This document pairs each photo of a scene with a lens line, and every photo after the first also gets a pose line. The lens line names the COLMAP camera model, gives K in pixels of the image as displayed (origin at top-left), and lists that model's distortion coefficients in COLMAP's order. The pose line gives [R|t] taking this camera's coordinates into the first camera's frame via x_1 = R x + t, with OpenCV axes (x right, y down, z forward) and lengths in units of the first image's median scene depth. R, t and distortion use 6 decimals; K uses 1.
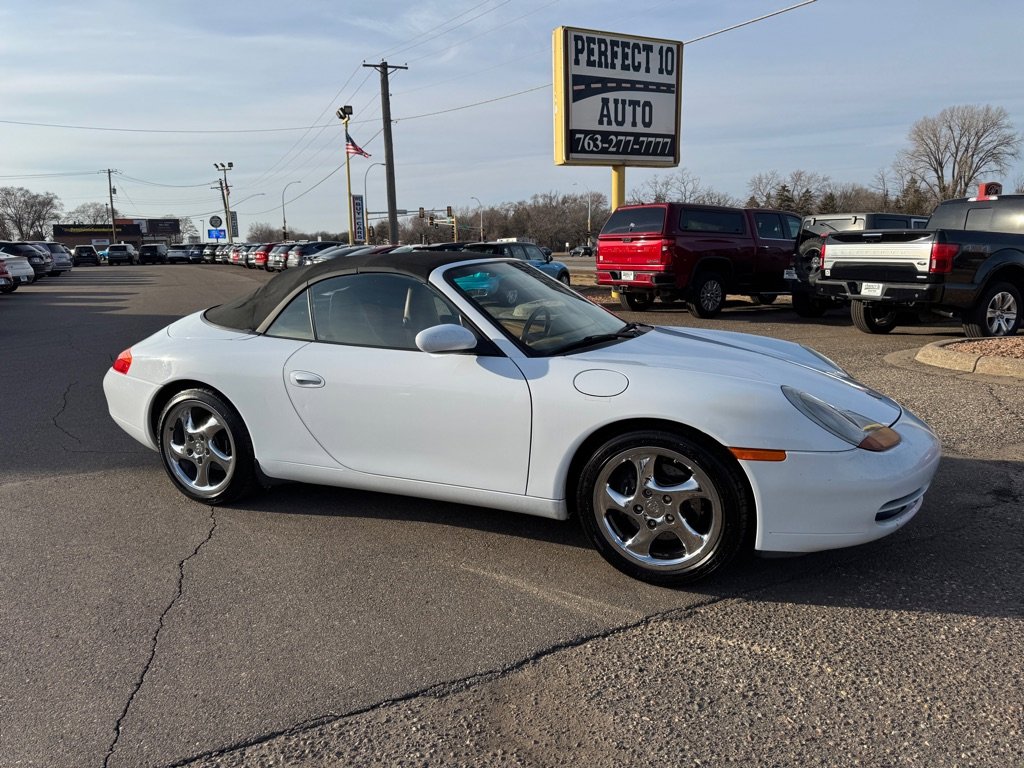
lens RADIAL K [[730.5, 0, 502.9], [0, 730.5, 379.9], [0, 0, 1]] dist [0.053339, -0.068315]
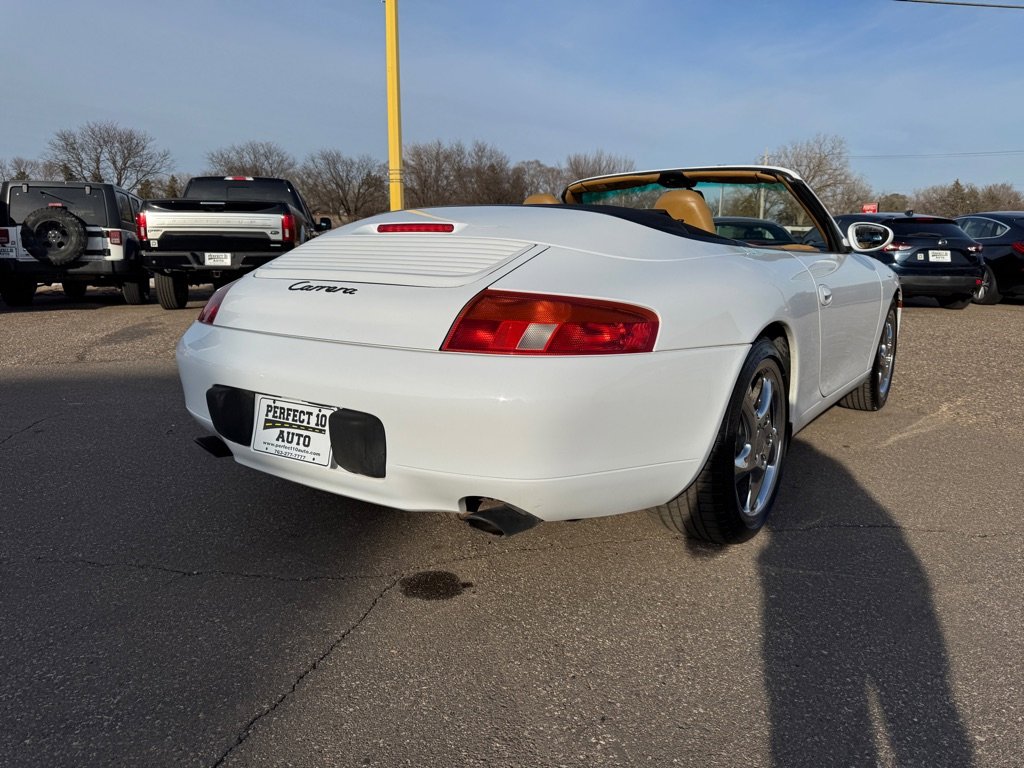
lens RADIAL K [[730.5, 0, 502.9], [0, 730.5, 379.9], [0, 0, 1]] dist [0.053339, -0.068315]
pose [[0.206695, -0.159846, 0.965260, -0.259761], [0.165233, 0.978097, 0.126590, -0.016256], [-0.964352, 0.133327, 0.228580, 0.269461]]
